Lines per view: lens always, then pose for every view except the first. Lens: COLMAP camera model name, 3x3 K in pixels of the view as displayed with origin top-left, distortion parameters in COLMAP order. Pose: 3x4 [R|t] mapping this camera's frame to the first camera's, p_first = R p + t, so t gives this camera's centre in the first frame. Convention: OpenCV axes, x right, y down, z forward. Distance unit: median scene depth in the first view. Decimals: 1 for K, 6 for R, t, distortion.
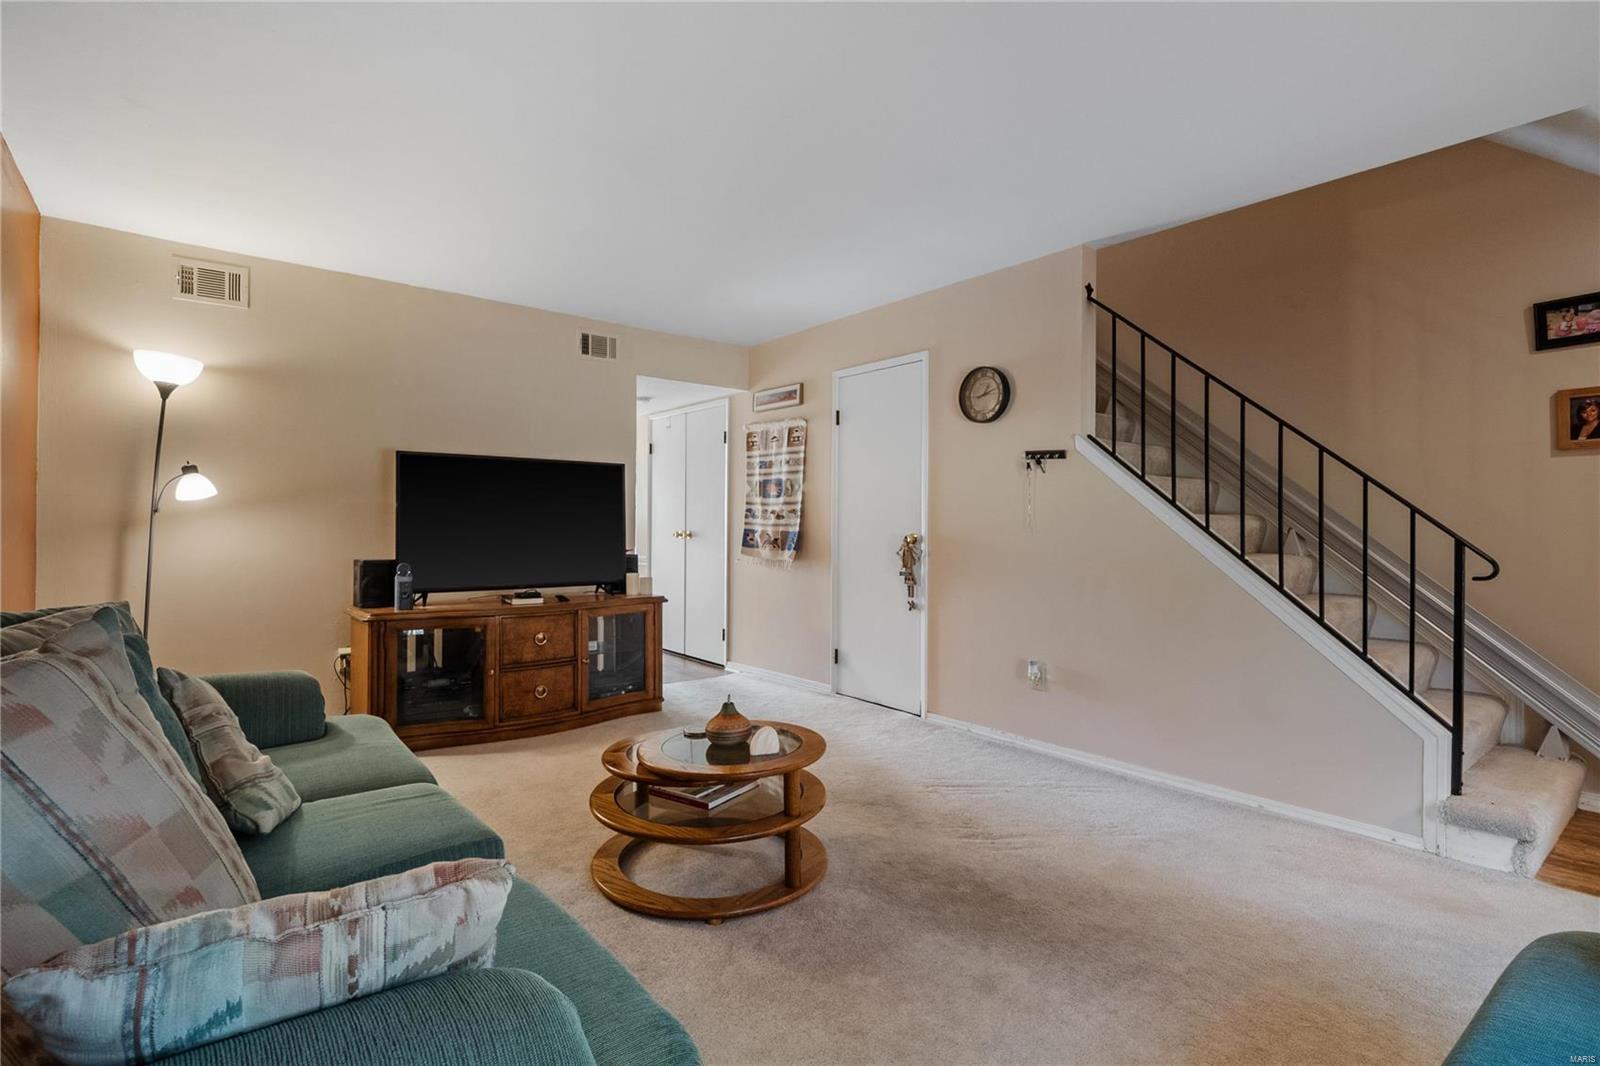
lens RADIAL K [[761.9, 0, 806.0], [0, 761.9, 523.7], [0, 0, 1]] dist [-0.008949, -0.002604]
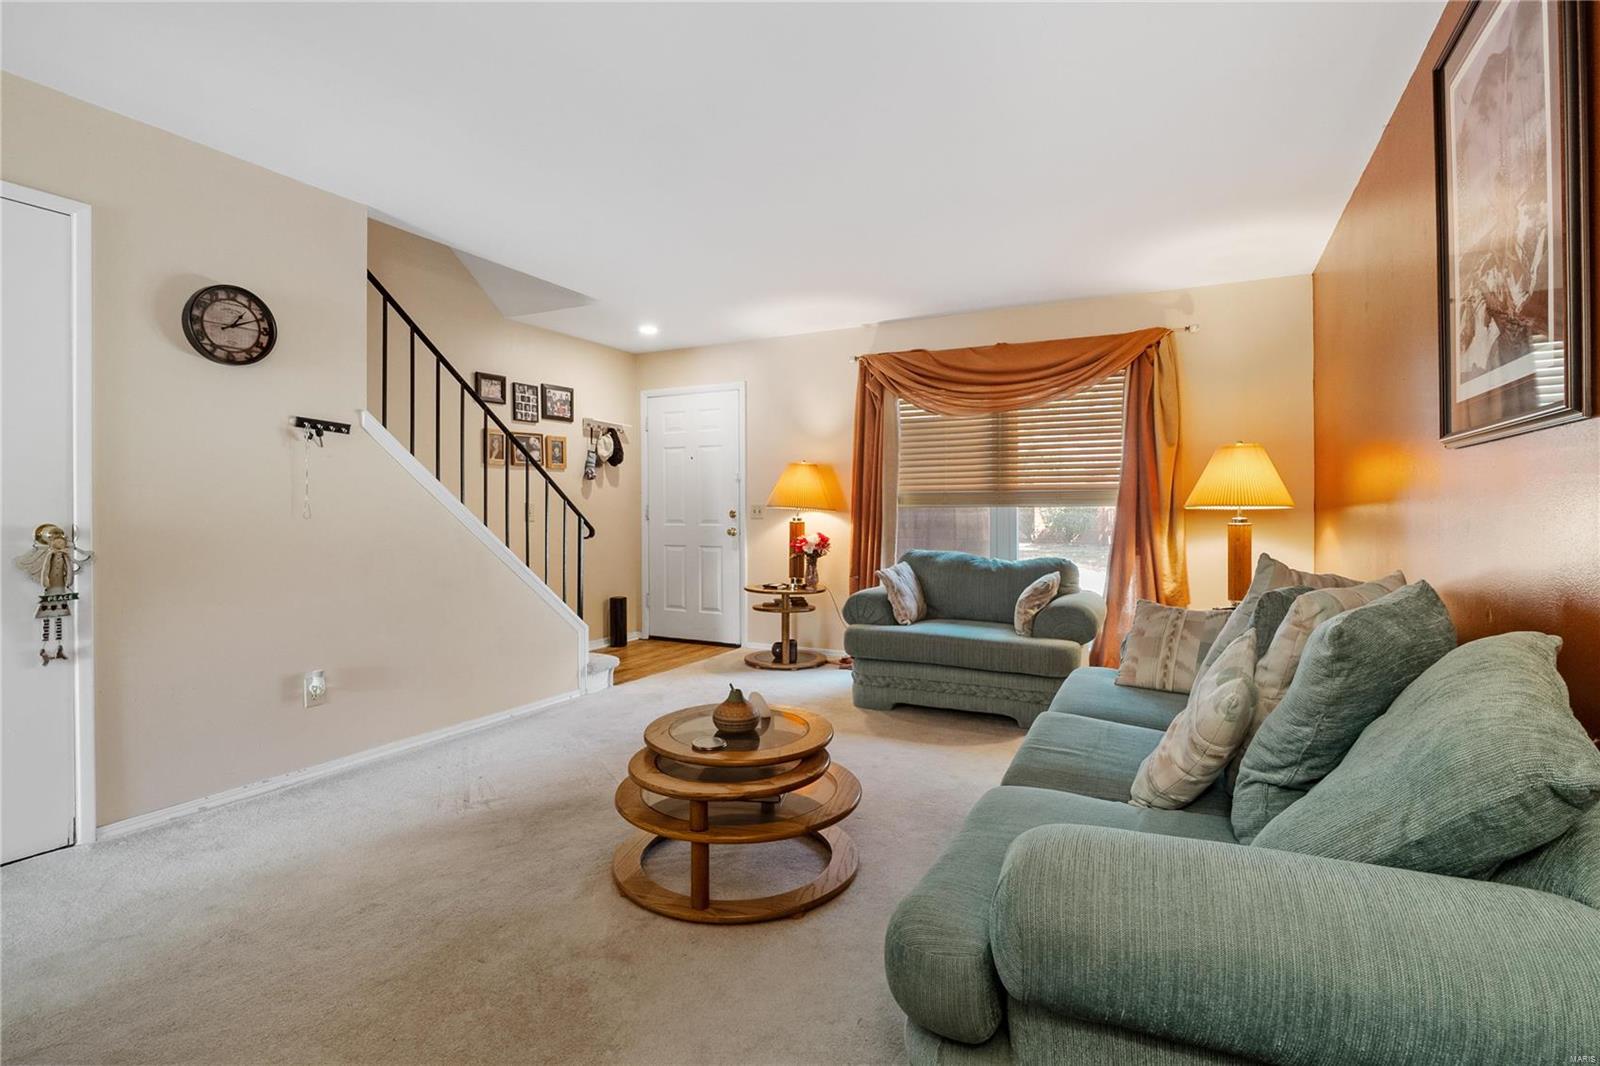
lens RADIAL K [[761.9, 0, 791.6], [0, 761.9, 536.7], [0, 0, 1]] dist [-0.008949, -0.002604]
pose [[-0.391798, -0.036451, 0.919329, -0.633273], [-0.004149, 0.999275, 0.037853, -0.000912], [-0.920042, 0.011017, -0.391665, 0.805557]]
